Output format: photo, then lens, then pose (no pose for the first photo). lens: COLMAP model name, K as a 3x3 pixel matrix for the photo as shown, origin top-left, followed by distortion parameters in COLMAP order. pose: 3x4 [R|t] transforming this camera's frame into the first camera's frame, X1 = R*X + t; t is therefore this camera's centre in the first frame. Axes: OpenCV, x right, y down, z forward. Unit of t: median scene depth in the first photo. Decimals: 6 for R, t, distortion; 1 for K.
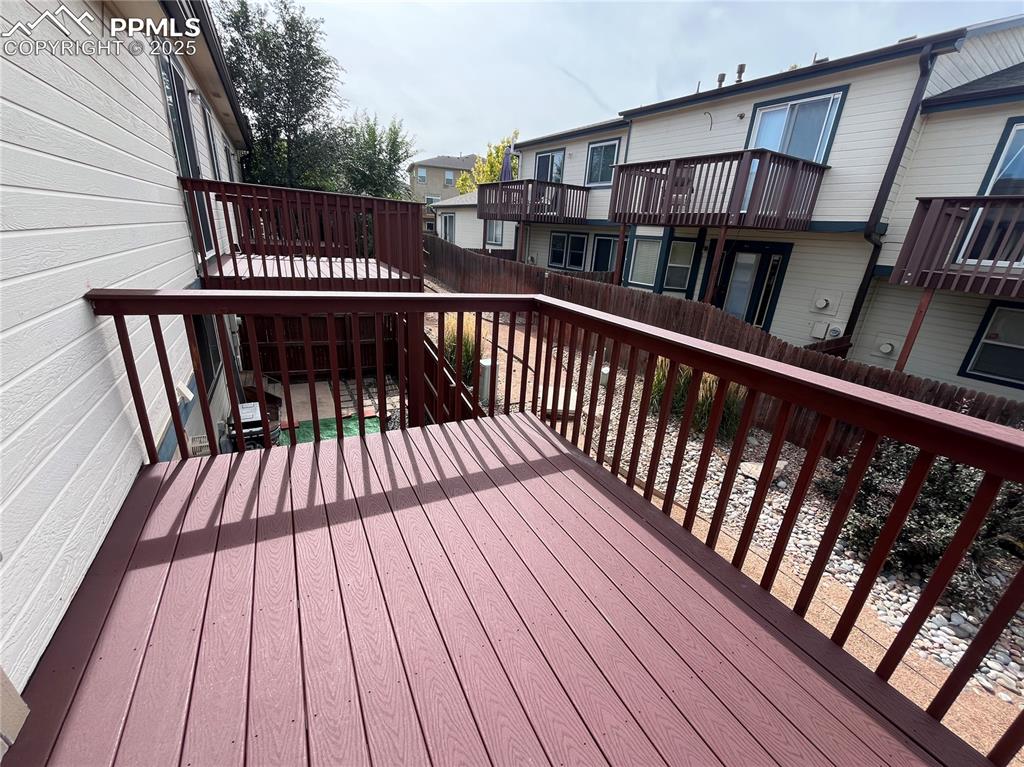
lens RADIAL K [[409.8, 0, 510.4], [0, 409.8, 386.8], [0, 0, 1]] dist [-0.006996, 0.000460]
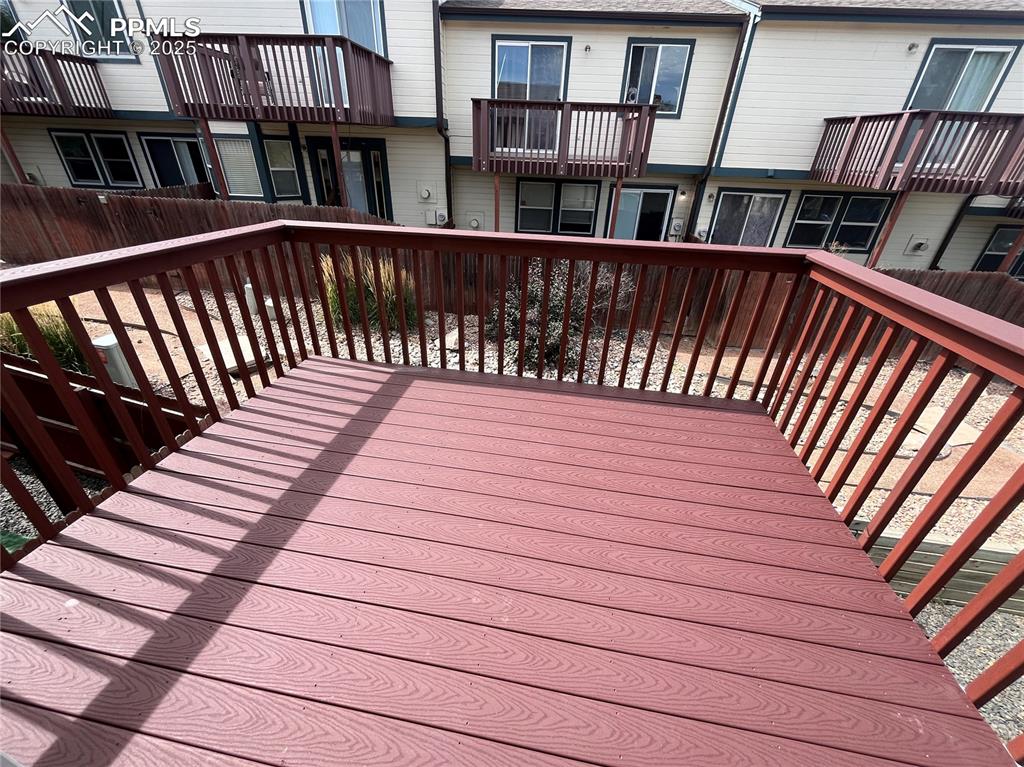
lens RADIAL K [[409.8, 0, 510.7], [0, 409.8, 384.2], [0, 0, 1]] dist [-0.006996, 0.000460]
pose [[0.602625, -0.431663, 0.671201, -0.119945], [0.285014, 0.902026, 0.324217, -0.019524], [-0.745393, -0.004080, 0.666613, 0.023132]]
